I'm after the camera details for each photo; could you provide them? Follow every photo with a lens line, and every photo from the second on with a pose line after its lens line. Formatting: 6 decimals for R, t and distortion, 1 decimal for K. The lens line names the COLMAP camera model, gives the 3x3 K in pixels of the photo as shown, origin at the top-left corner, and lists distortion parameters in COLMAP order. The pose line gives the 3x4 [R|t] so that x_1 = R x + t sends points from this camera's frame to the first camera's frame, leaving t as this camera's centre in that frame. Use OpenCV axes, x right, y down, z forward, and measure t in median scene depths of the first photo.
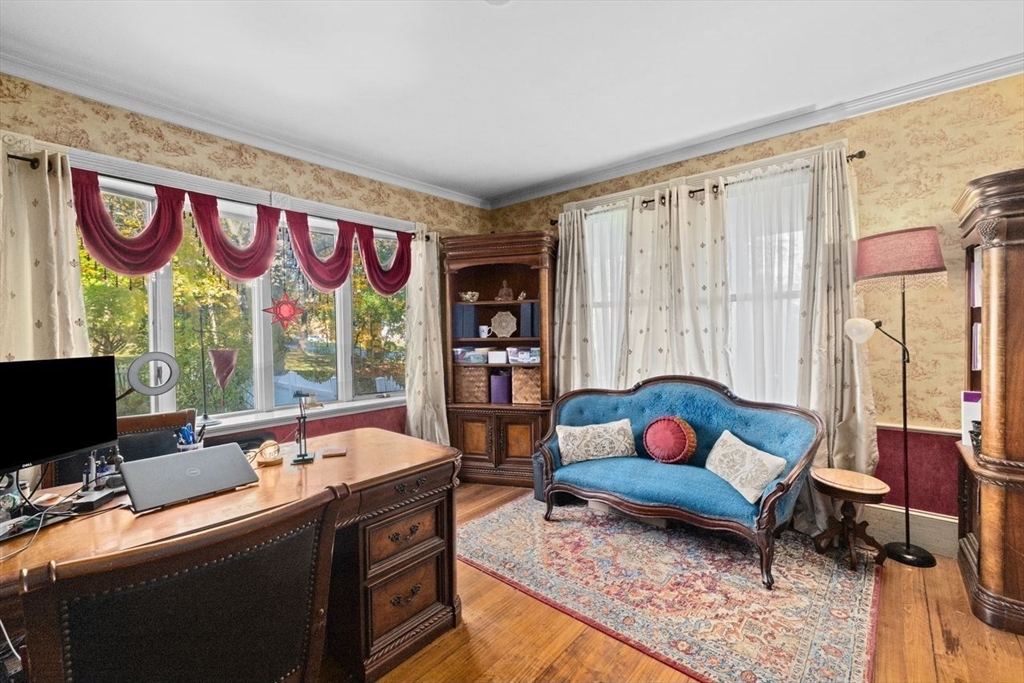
lens RADIAL K [[439.2, 0, 510.5], [0, 439.2, 337.5], [0, 0, 1]] dist [-0.000607, 0.000536]
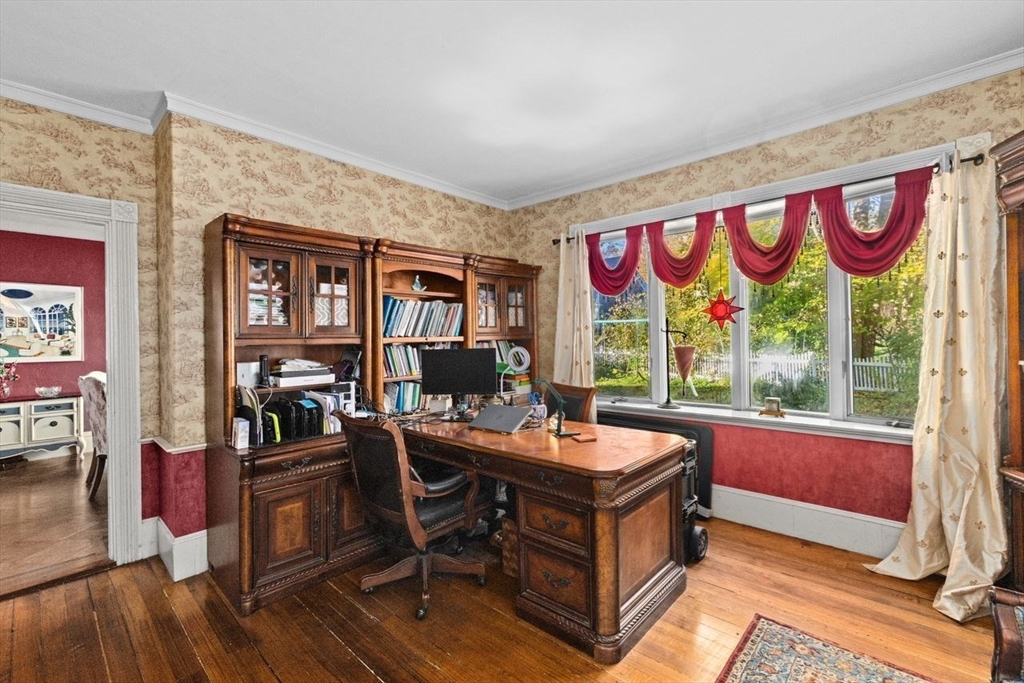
lens RADIAL K [[439.2, 0, 510.5], [0, 439.2, 337.5], [0, 0, 1]] dist [-0.000607, 0.000536]
pose [[-0.030999, 0.011550, -0.999453, 0.454677], [-0.001379, 0.999932, 0.011598, -0.007601], [0.999518, 0.001738, -0.030981, 0.496804]]
